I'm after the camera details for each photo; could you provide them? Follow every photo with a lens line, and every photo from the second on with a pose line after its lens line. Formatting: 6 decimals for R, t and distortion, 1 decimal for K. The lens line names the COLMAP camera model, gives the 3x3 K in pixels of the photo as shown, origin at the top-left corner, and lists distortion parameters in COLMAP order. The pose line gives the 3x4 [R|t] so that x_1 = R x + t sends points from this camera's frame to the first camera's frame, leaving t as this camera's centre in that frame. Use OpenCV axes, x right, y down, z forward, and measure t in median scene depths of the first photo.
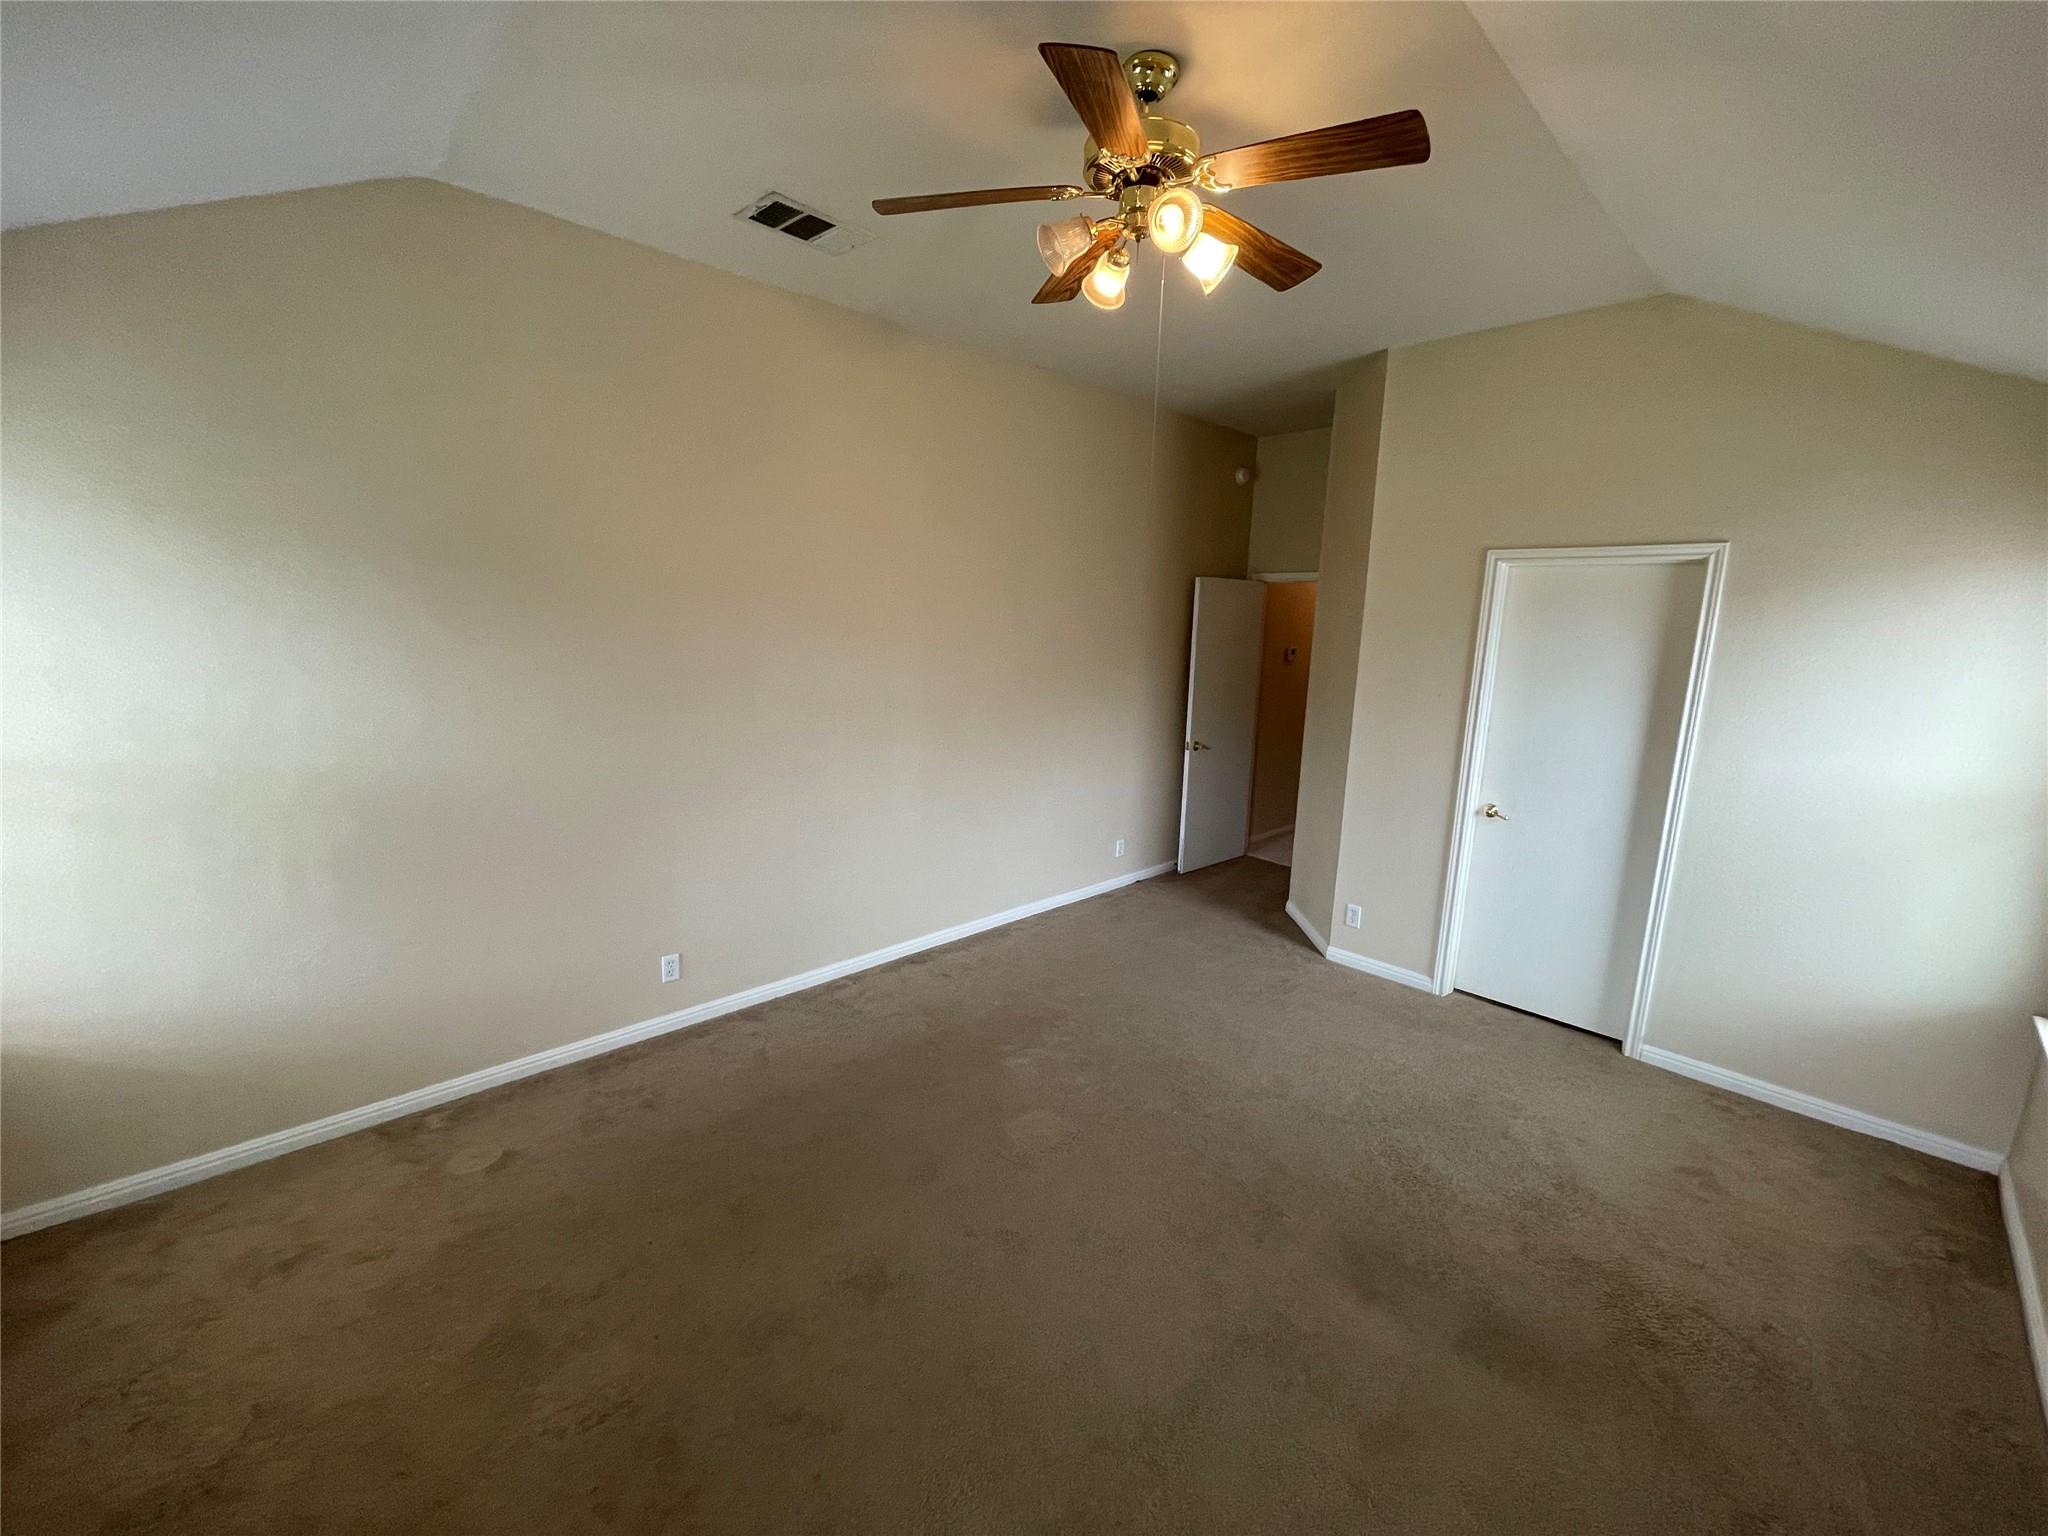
lens RADIAL K [[832.9, 0, 1021.0], [0, 832.9, 761.5], [0, 0, 1]] dist [-0.001186, 0.000082]
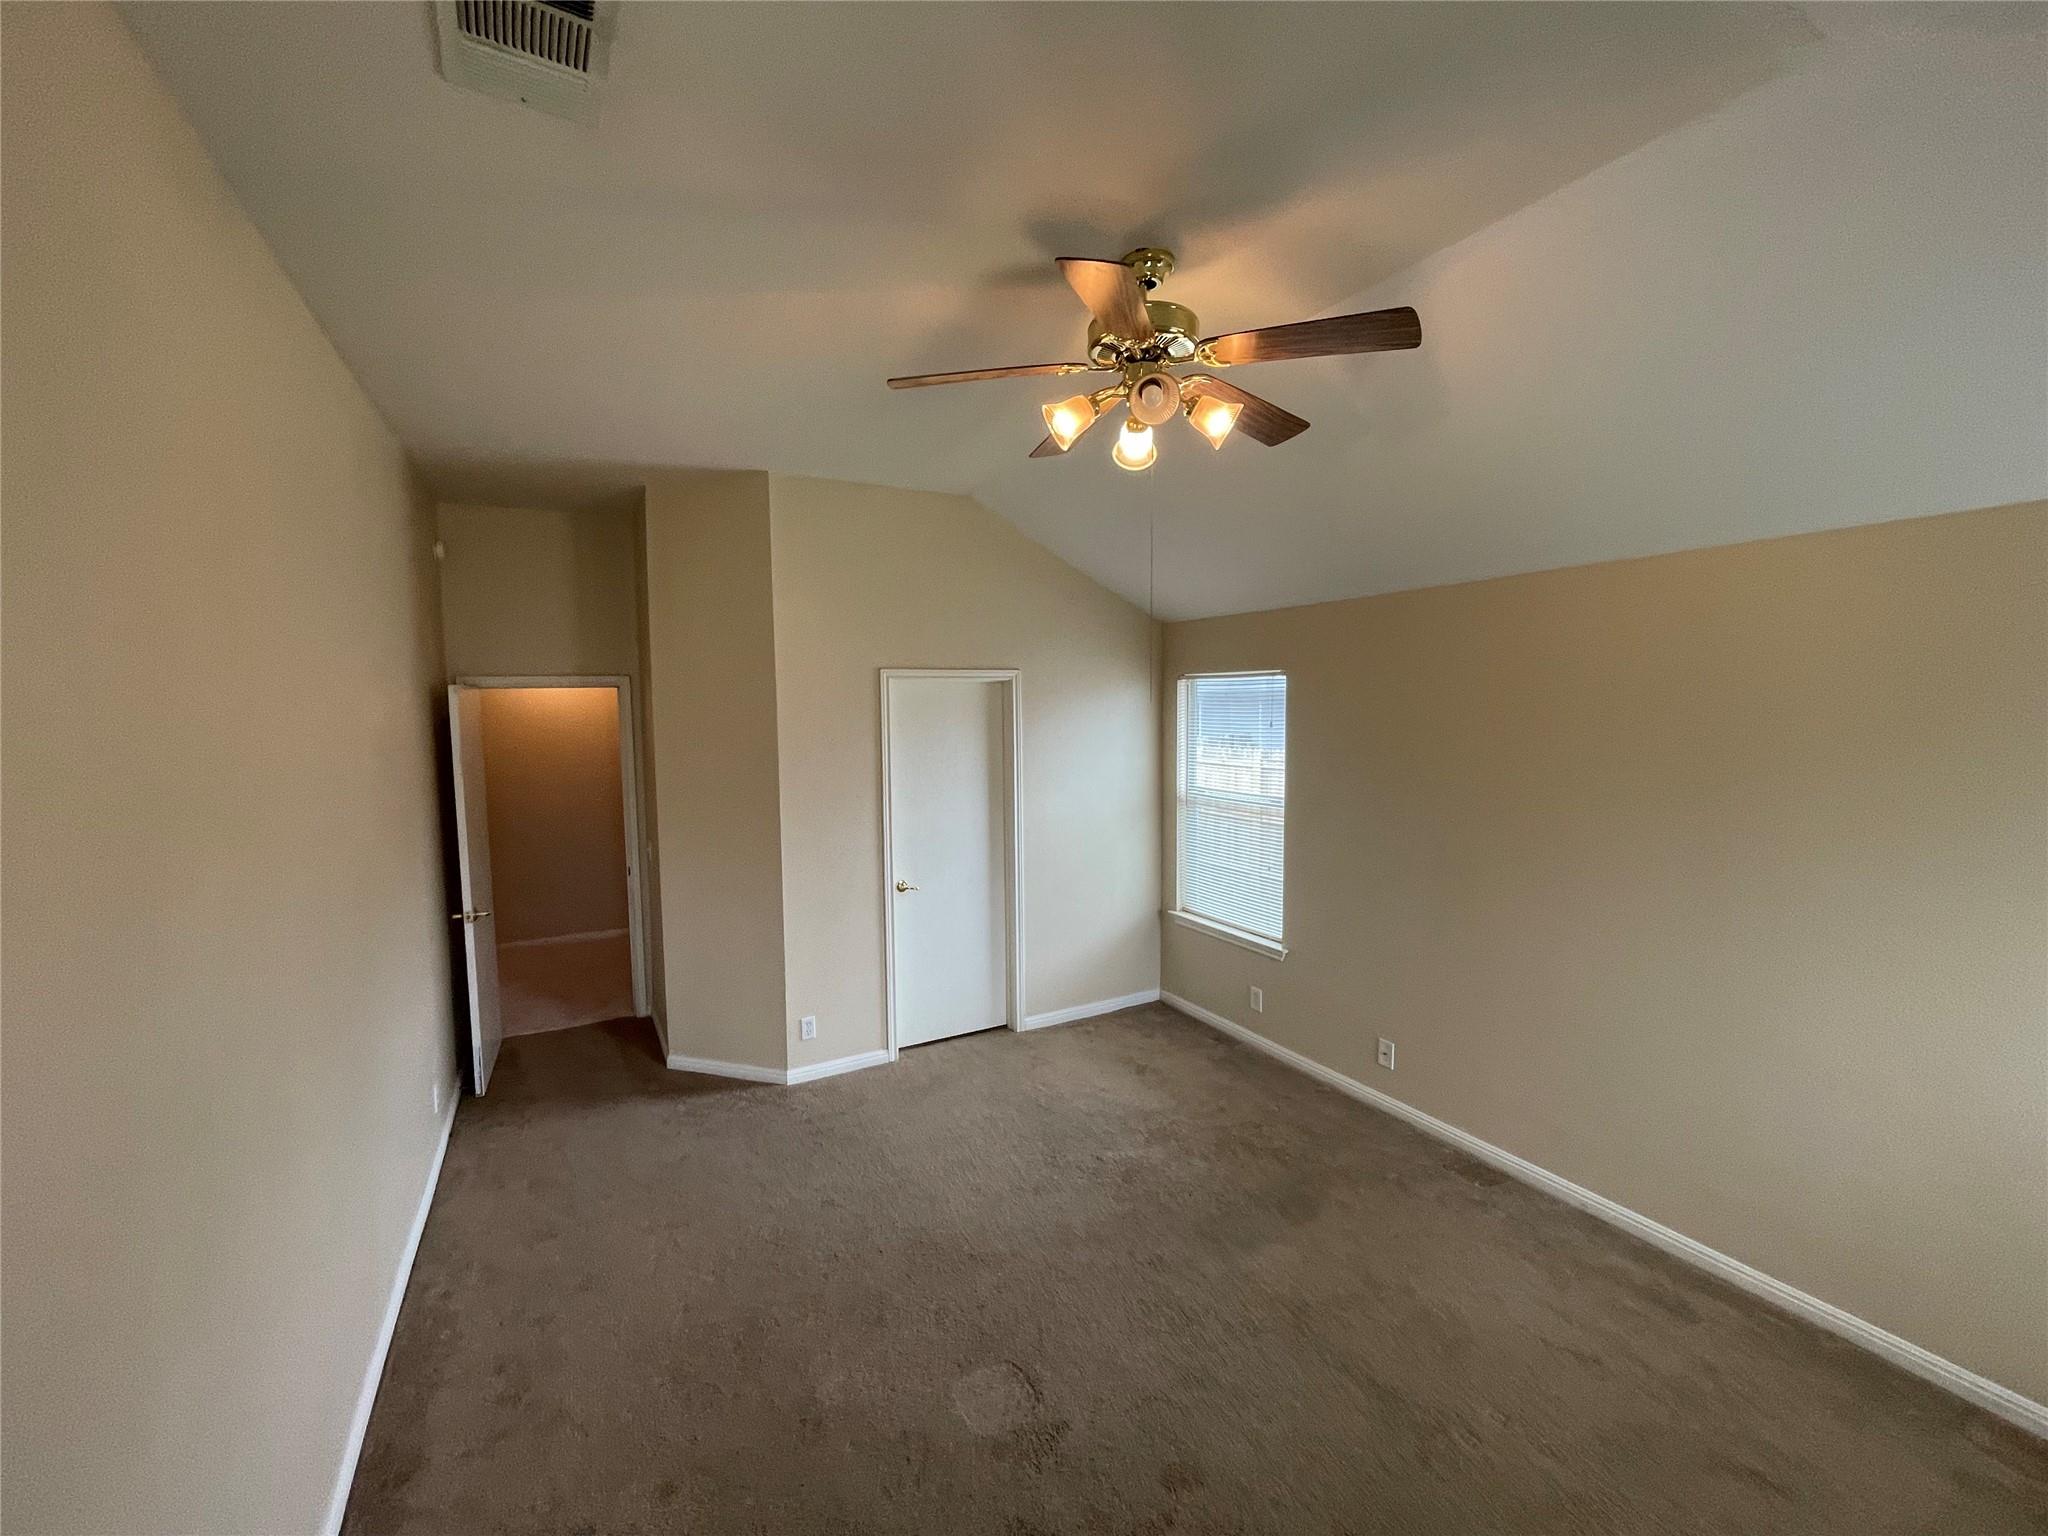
lens RADIAL K [[829.1, 0, 1030.6], [0, 829.1, 770.1], [0, 0, 1]] dist [0.001046, 0.000196]
pose [[0.271622, -0.114326, 0.955589, -0.518789], [0.187088, 0.980250, 0.064098, -0.153646], [-0.944044, 0.161369, 0.287647, 0.499063]]
